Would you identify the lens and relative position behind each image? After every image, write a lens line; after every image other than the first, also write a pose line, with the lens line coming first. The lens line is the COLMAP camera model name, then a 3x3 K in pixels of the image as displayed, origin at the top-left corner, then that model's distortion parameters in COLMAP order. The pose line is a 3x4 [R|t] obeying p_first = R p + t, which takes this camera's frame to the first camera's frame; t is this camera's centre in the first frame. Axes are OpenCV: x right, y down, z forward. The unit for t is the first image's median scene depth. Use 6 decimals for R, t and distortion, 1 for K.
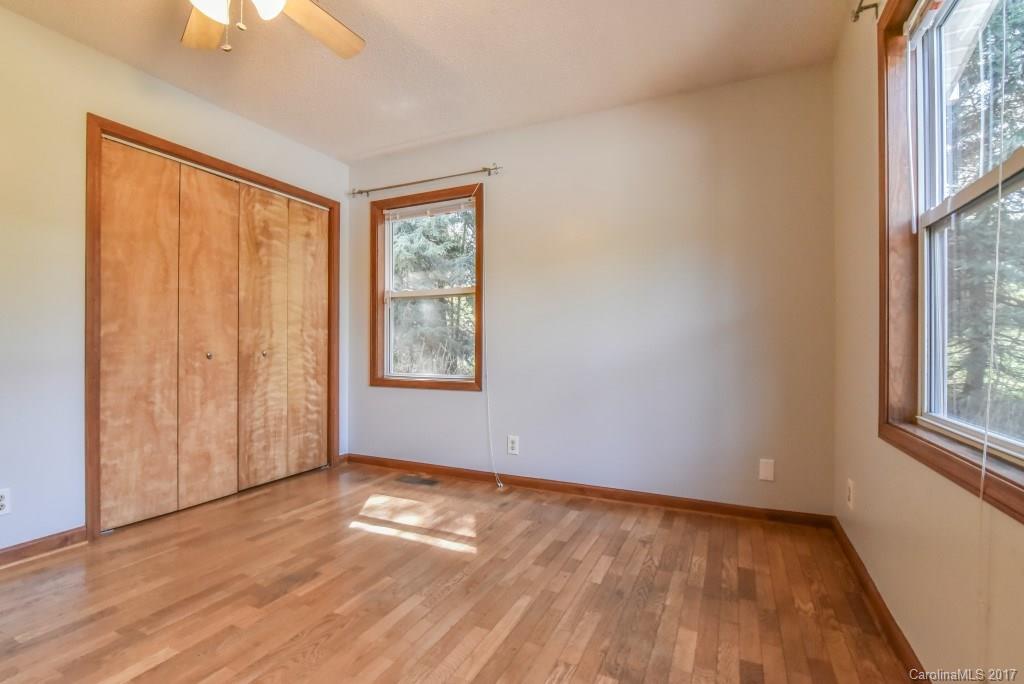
lens RADIAL K [[474.3, 0, 506.4], [0, 474.3, 339.1], [0, 0, 1]] dist [-0.016922, 0.000110]
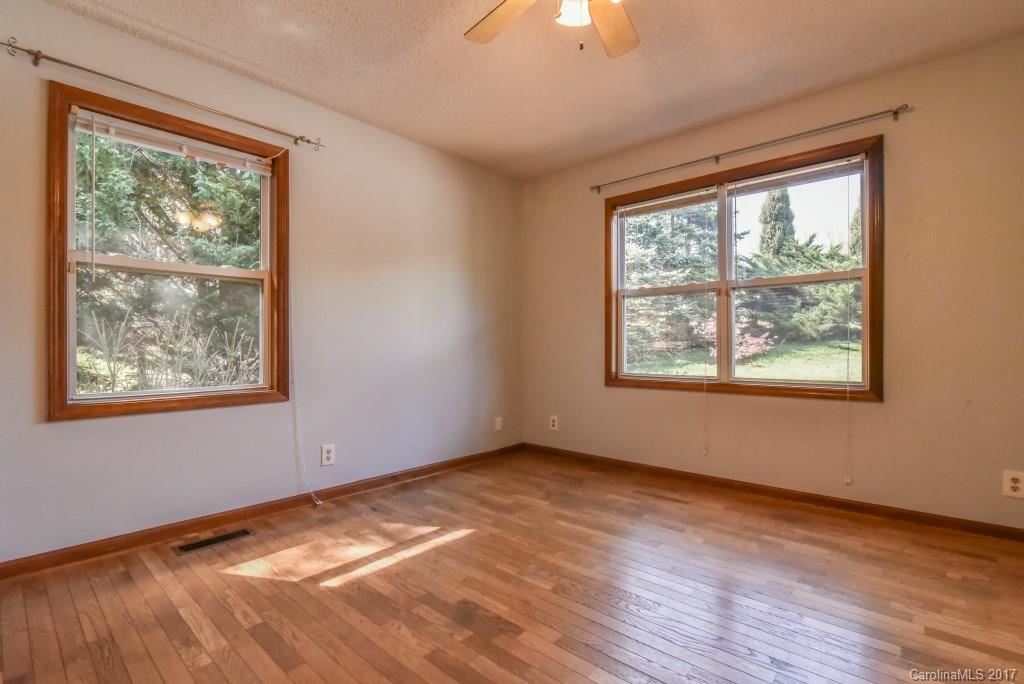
lens RADIAL K [[474.3, 0, 506.4], [0, 474.3, 339.1], [0, 0, 1]] dist [-0.016922, 0.000110]
pose [[0.287612, 0.011084, 0.957683, -0.916488], [-0.009452, 0.999917, -0.008735, 0.007271], [-0.957700, -0.006539, 0.287693, 0.496496]]
